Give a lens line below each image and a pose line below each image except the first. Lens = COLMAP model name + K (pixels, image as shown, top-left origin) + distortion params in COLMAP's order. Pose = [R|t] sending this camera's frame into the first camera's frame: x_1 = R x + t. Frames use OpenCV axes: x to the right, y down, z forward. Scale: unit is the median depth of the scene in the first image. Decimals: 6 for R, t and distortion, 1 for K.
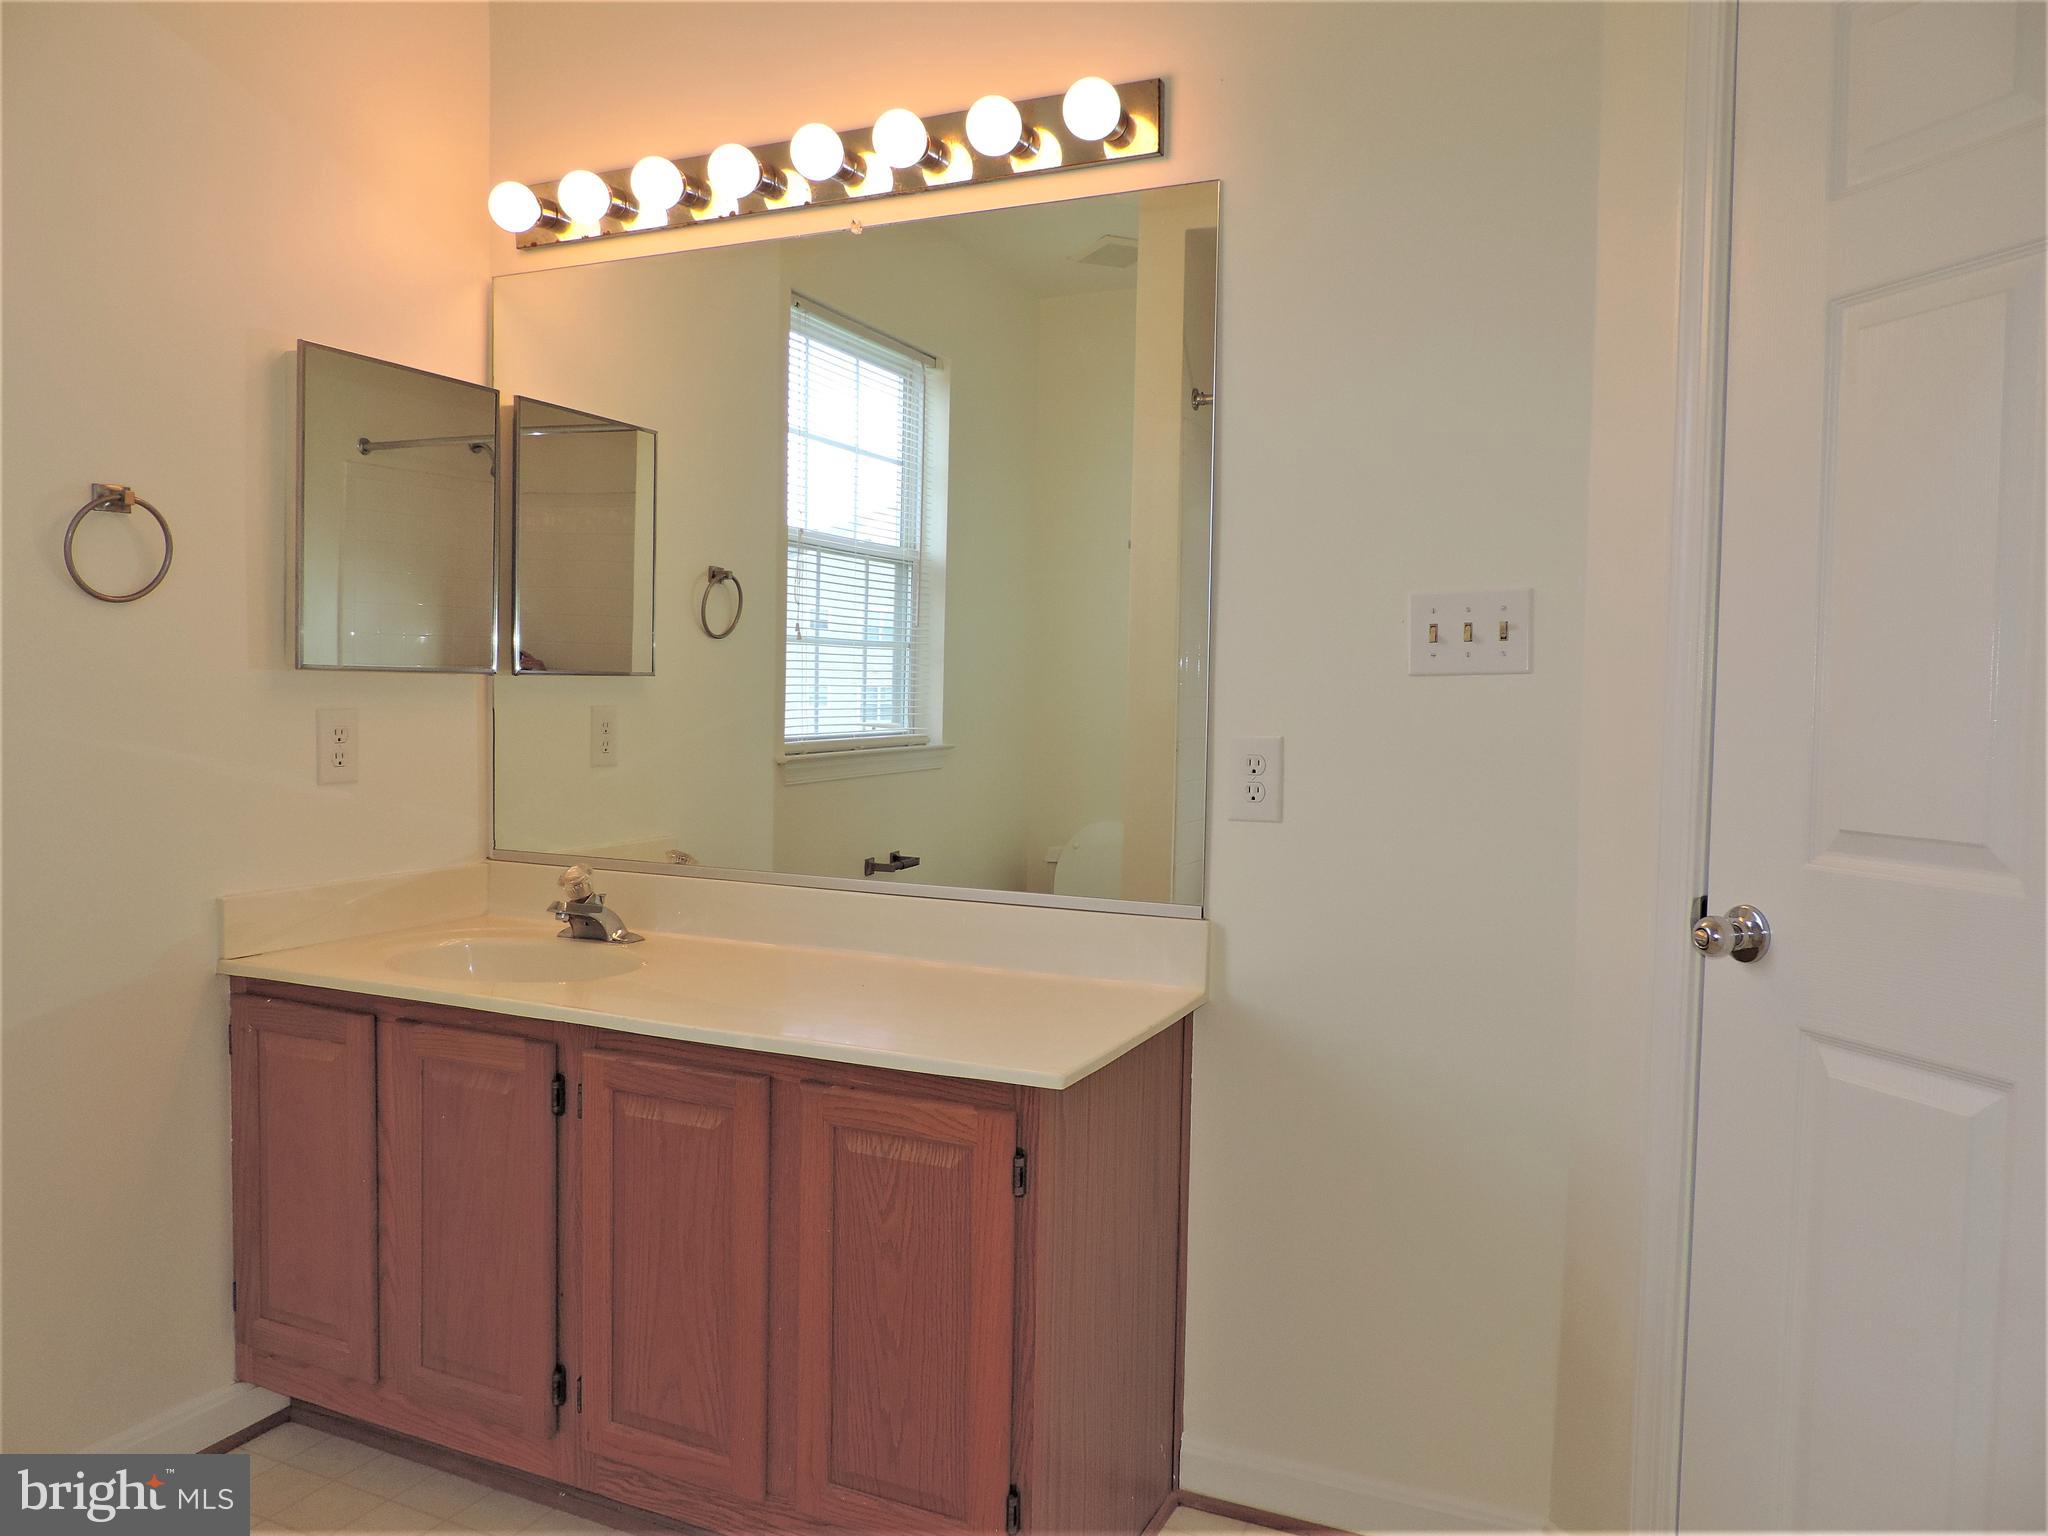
lens RADIAL K [[1458.4, 0, 1026.2], [0, 1458.4, 767.6], [0, 0, 1]] dist [-0.017829, -0.001300]
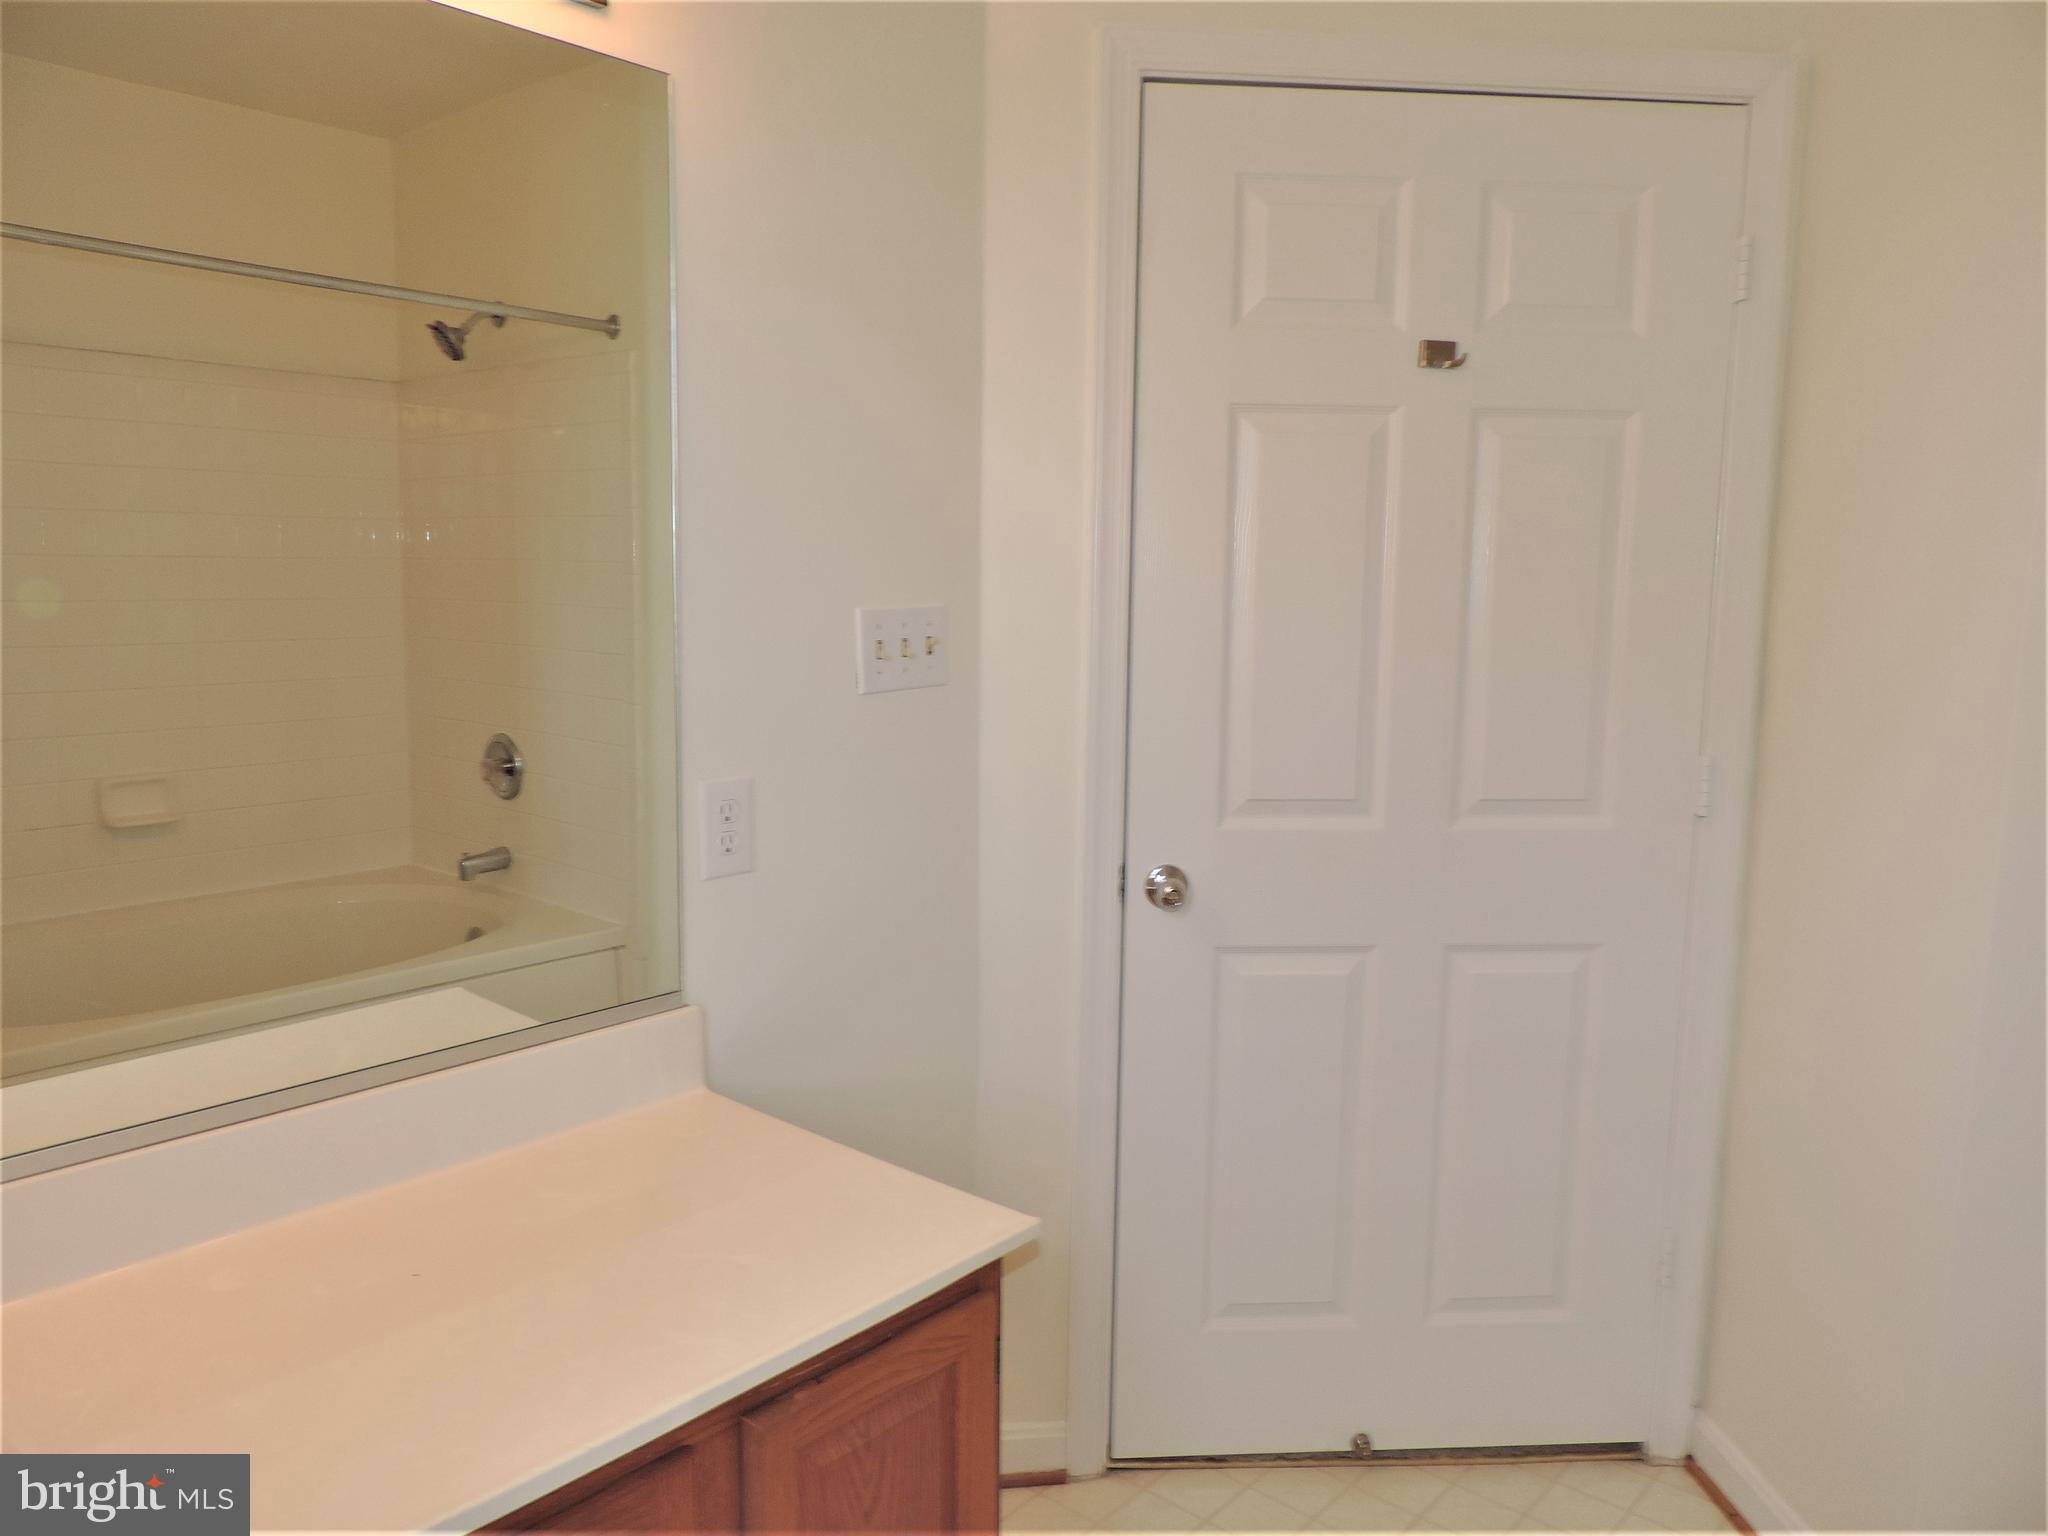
lens RADIAL K [[1458.4, 0, 1026.4], [0, 1458.4, 763.7], [0, 0, 1]] dist [-0.017829, -0.001300]
pose [[0.281746, -0.144217, 0.948589, -0.719325], [0.035825, 0.989531, 0.139801, -0.170957], [-0.958820, -0.005405, 0.283963, 0.713467]]
